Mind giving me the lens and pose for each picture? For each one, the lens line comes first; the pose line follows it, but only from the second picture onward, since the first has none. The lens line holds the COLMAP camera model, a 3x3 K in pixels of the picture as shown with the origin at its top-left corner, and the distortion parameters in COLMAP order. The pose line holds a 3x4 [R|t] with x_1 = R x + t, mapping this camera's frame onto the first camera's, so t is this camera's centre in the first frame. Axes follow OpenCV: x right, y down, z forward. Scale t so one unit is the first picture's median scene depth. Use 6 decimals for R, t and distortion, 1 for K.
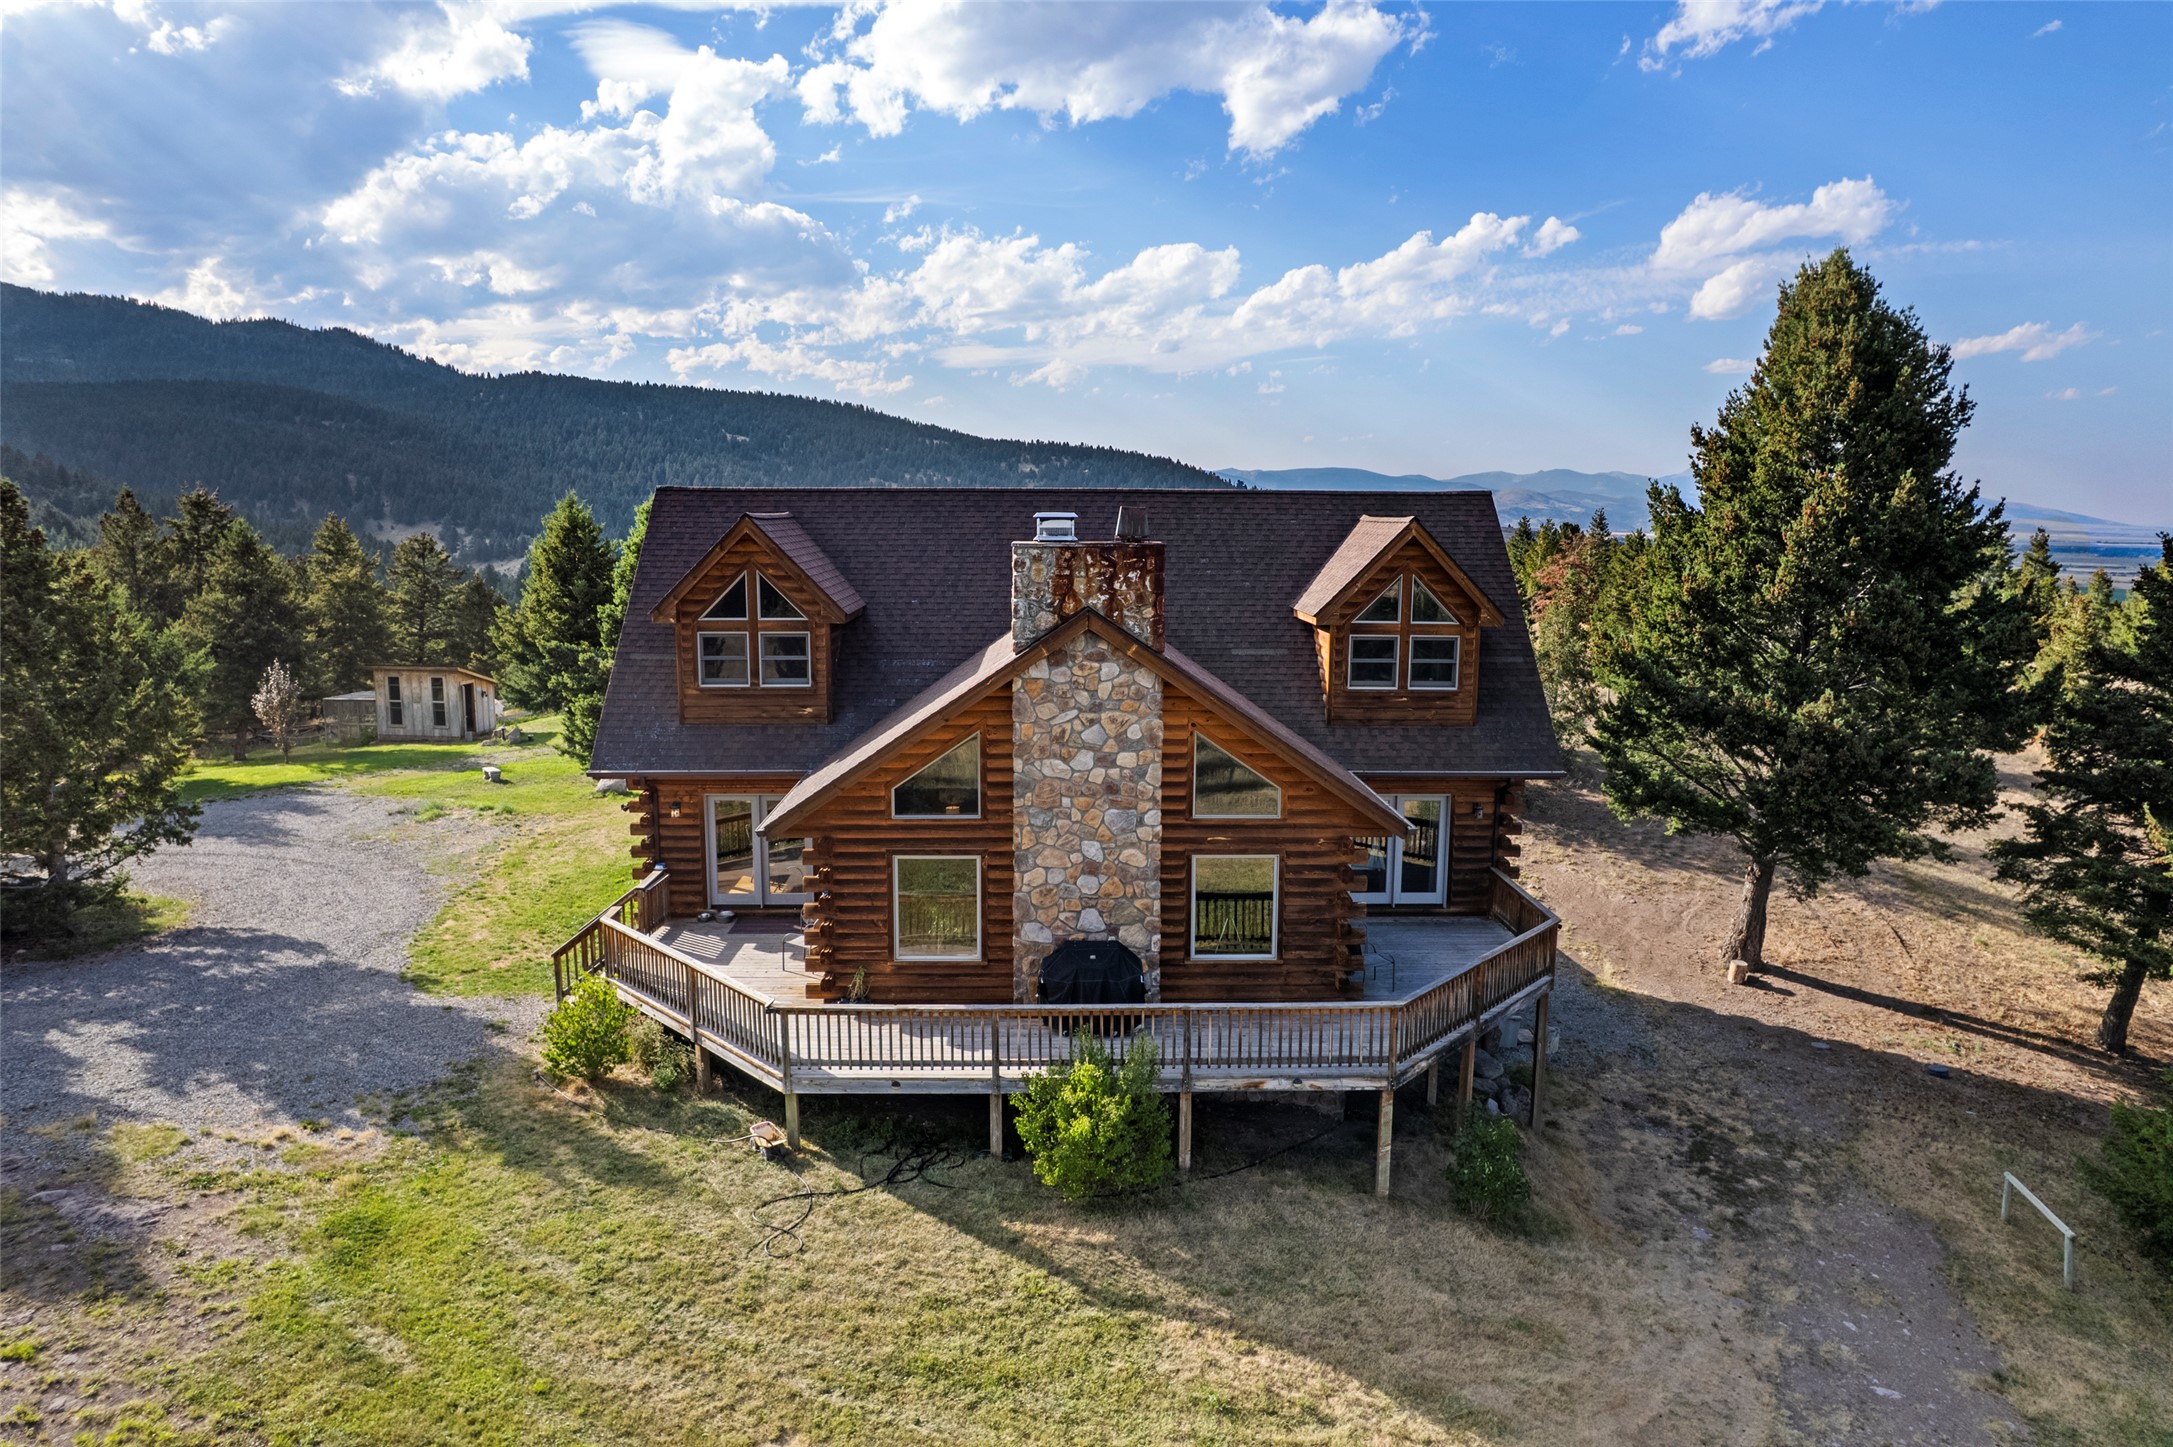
lens RADIAL K [[1395.9, 0, 1091.2], [0, 1395.9, 718.1], [0, 0, 1]] dist [-0.077862, 0.067636]
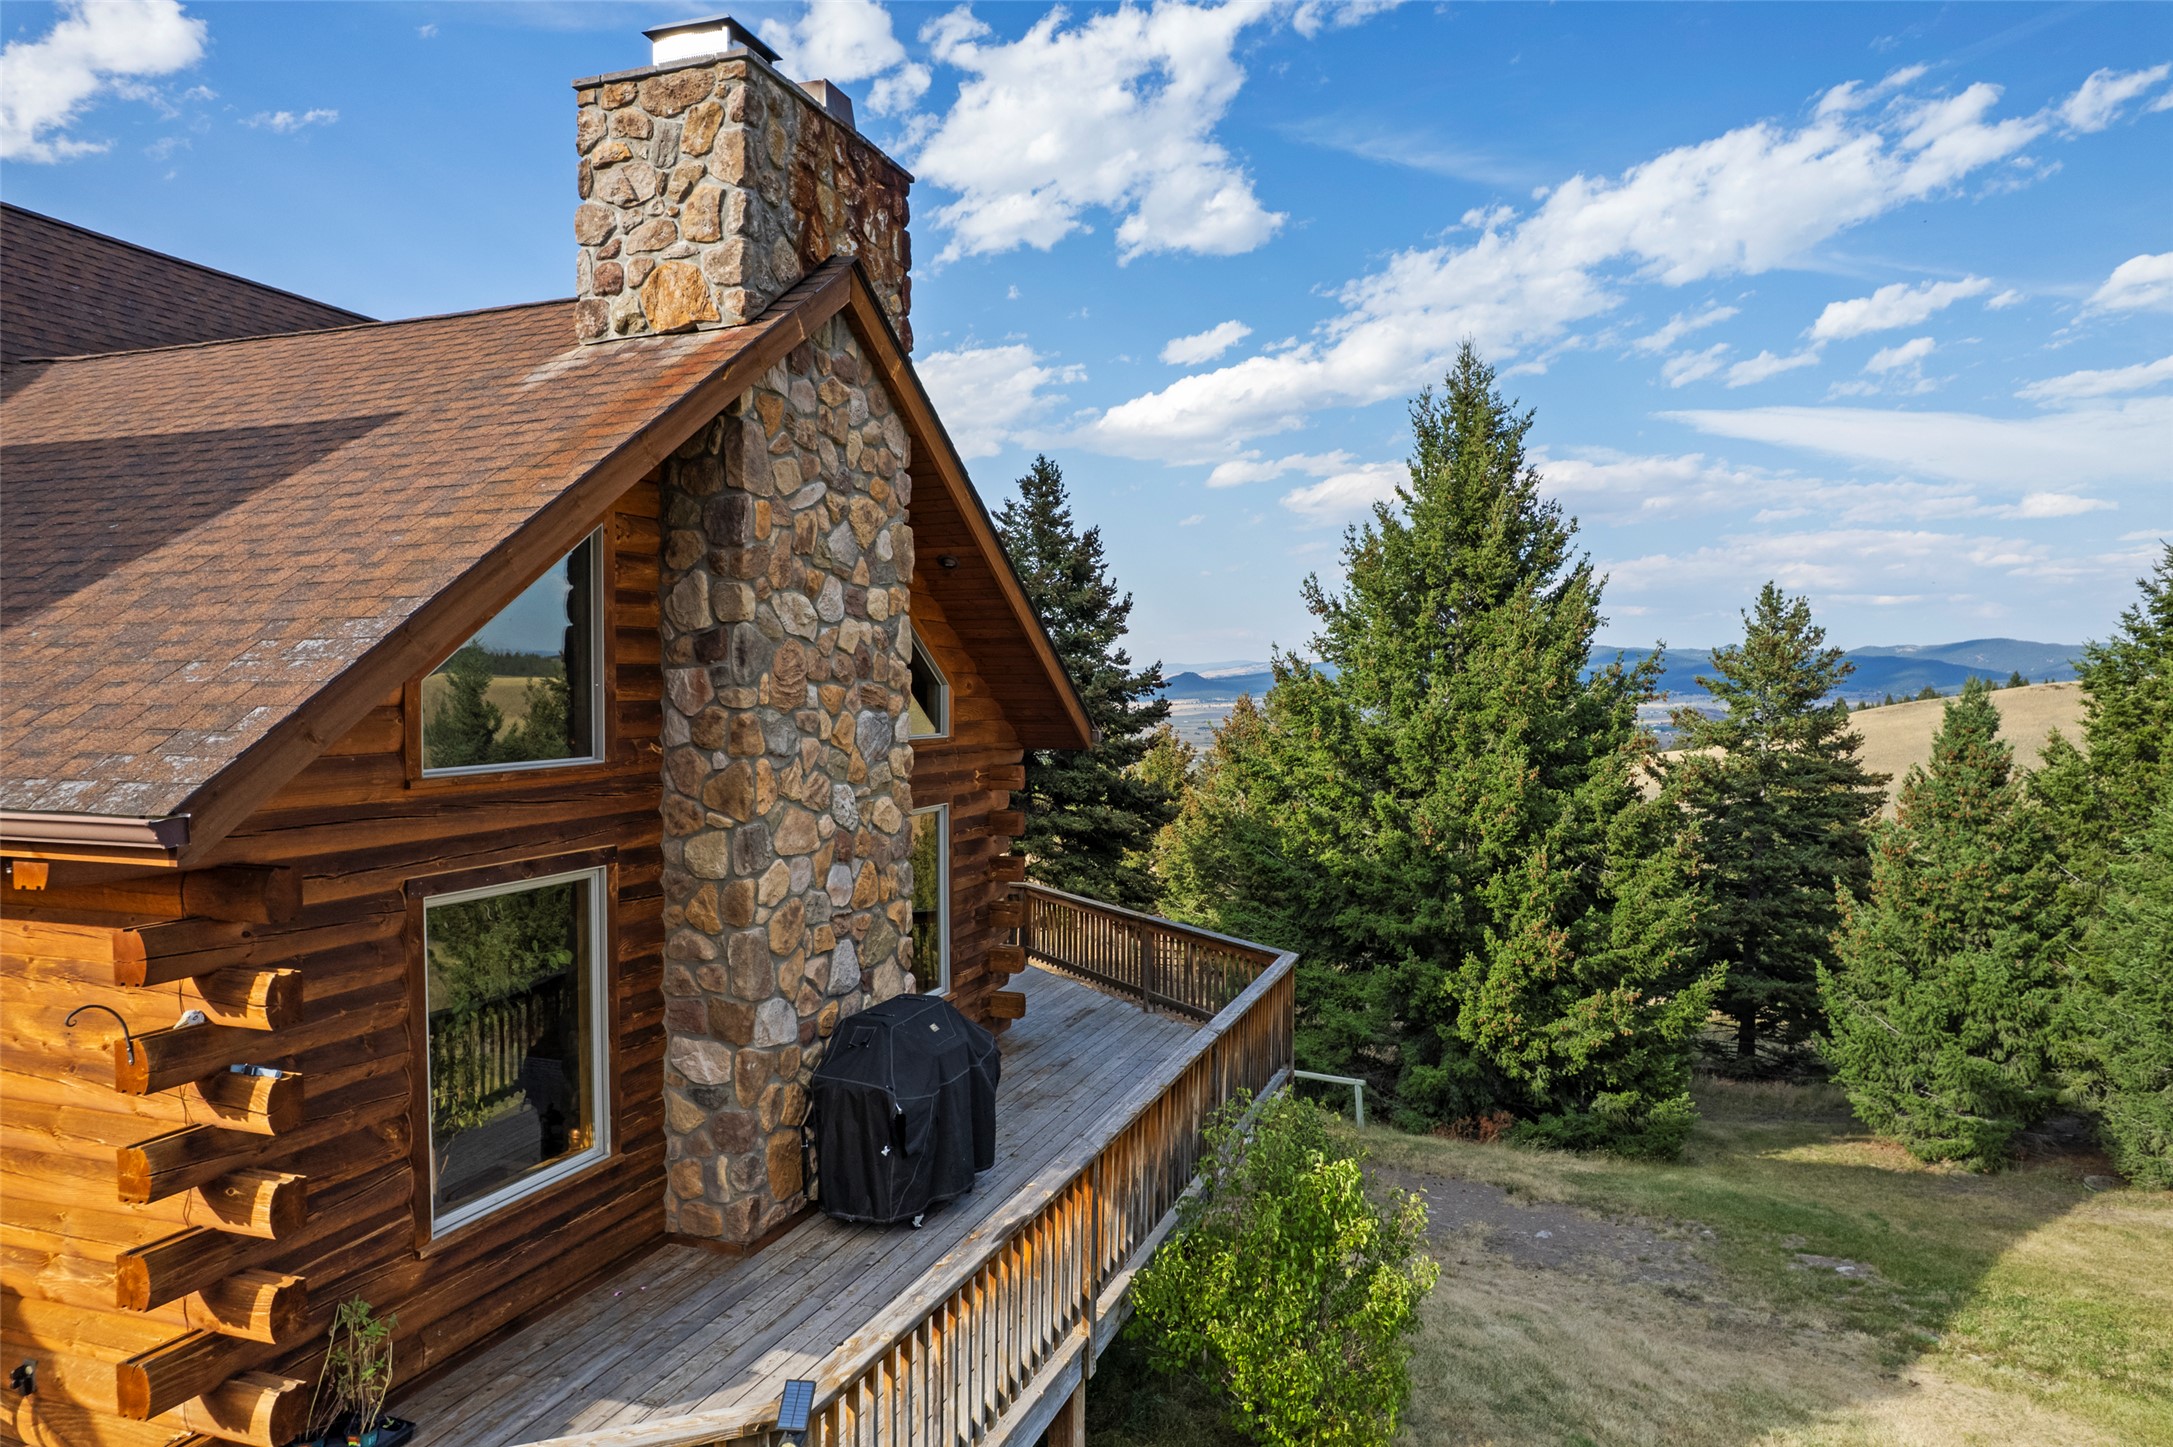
lens RADIAL K [[1395.9, 0, 1090.0], [0, 1395.9, 725.2], [0, 0, 1]] dist [-0.077862, 0.067636]
pose [[0.358832, -0.029899, 0.932923, -0.369179], [0.137966, 0.990207, -0.021332, 0.085792], [-0.923150, 0.136367, 0.359443, 0.729068]]
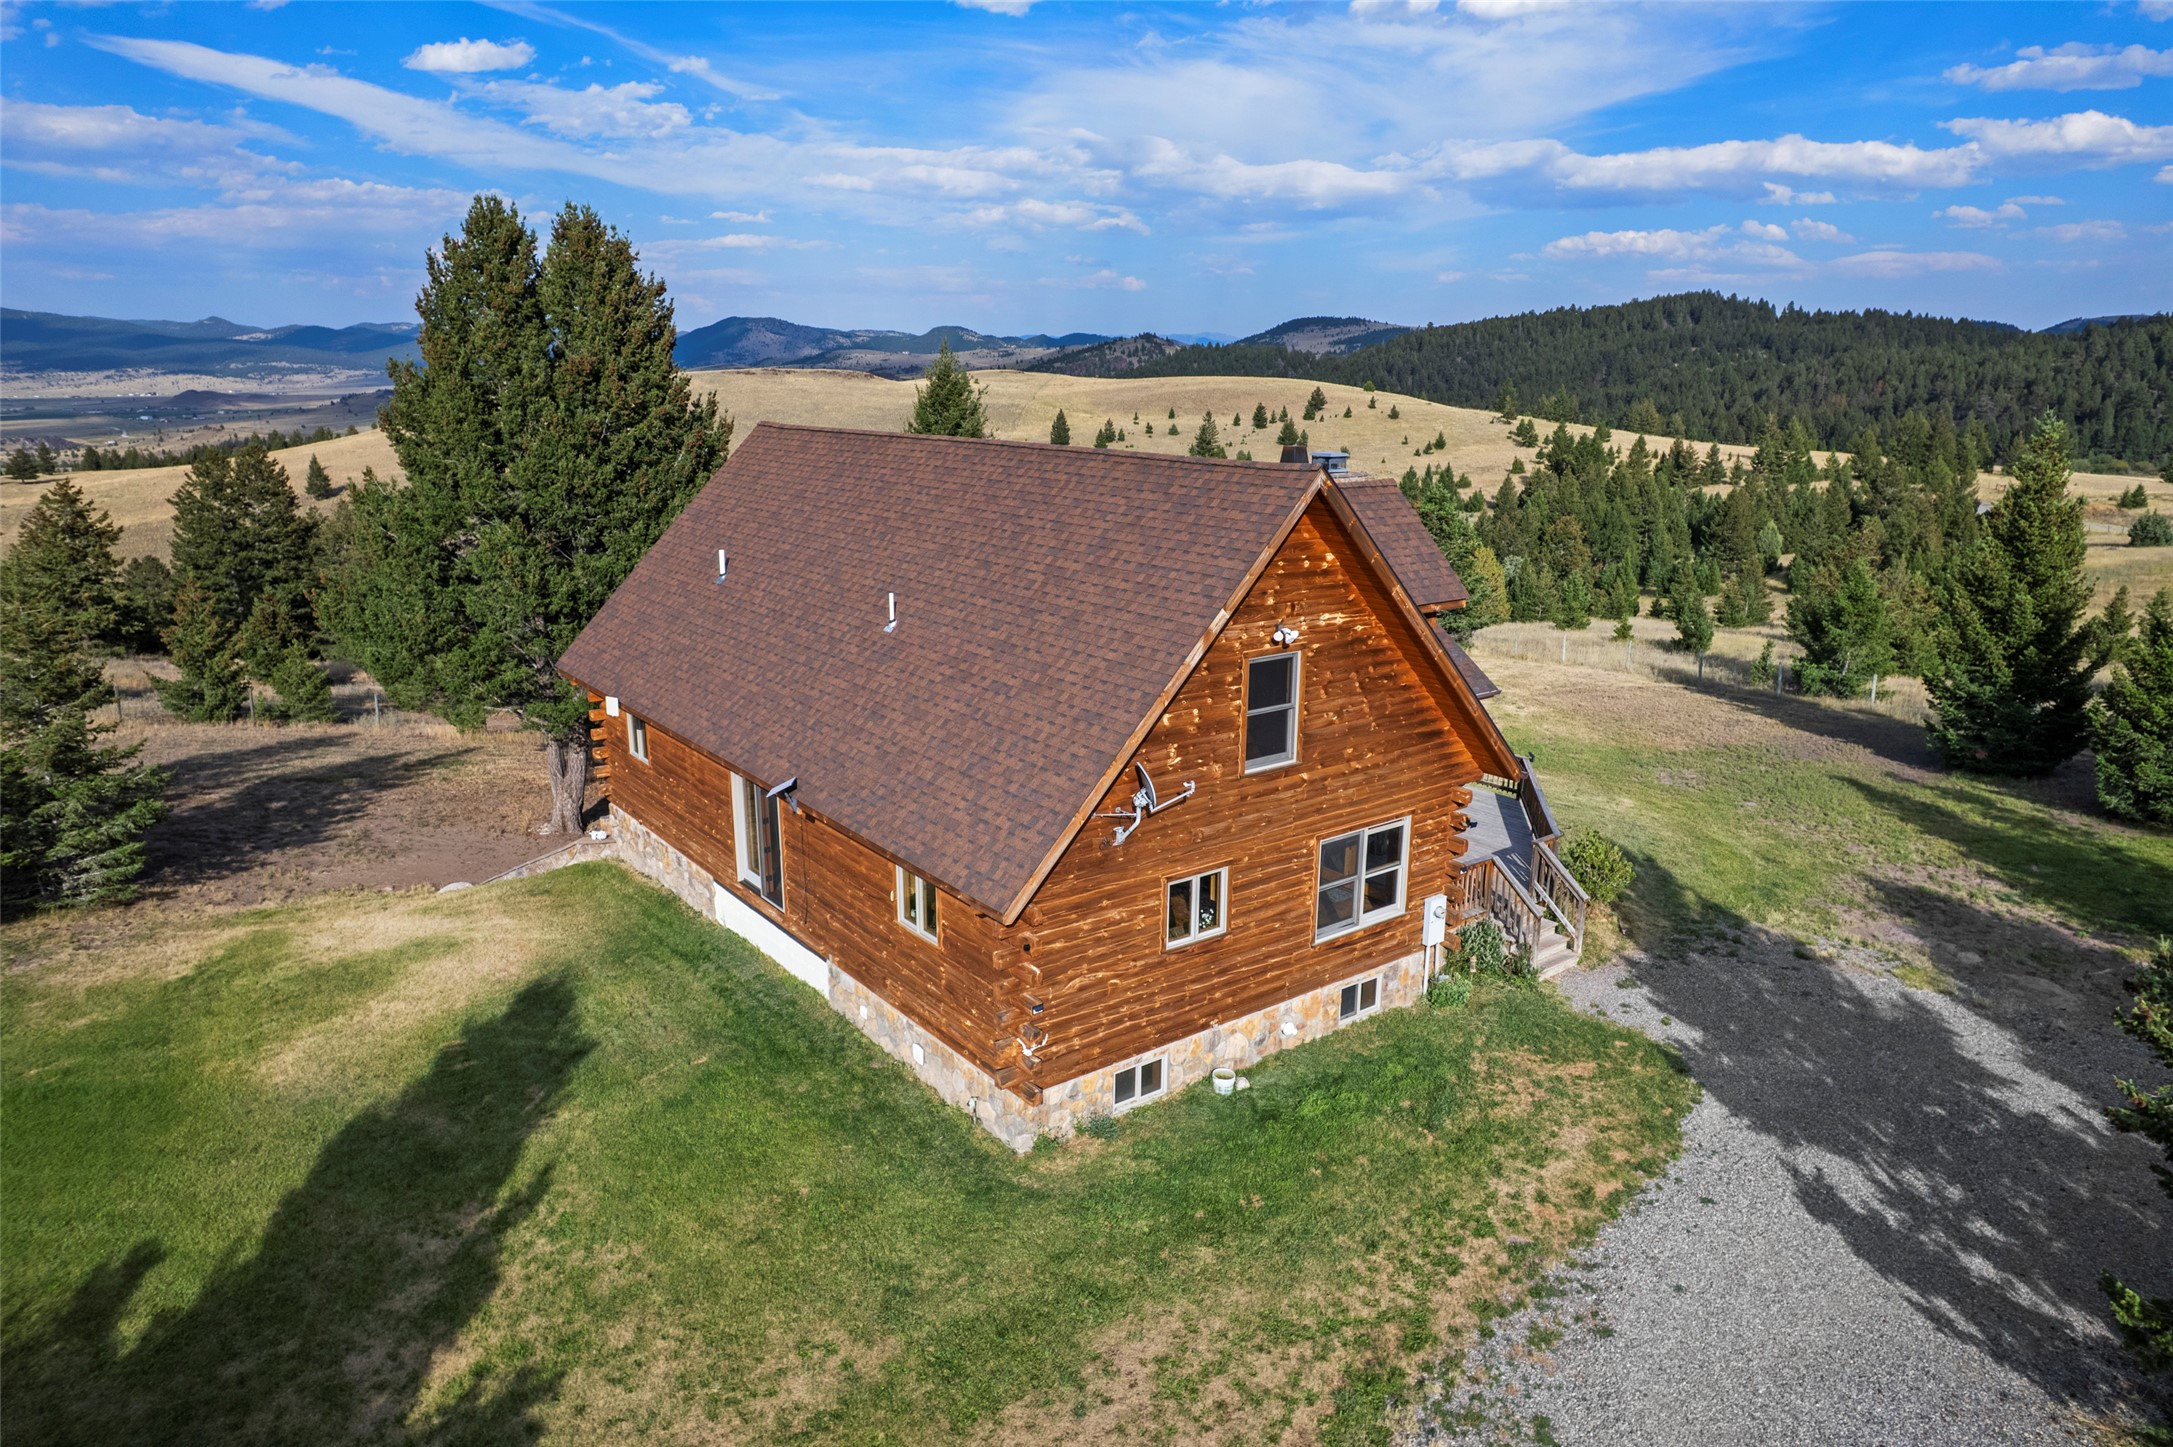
lens RADIAL K [[1395.9, 0, 1092.0], [0, 1395.9, 736.8], [0, 0, 1]] dist [-0.077862, 0.067636]
pose [[-0.586304, -0.218843, 0.779972, -1.039951], [0.106884, 0.933504, 0.342265, -0.377674], [-0.803009, 0.284038, -0.523926, 1.959769]]
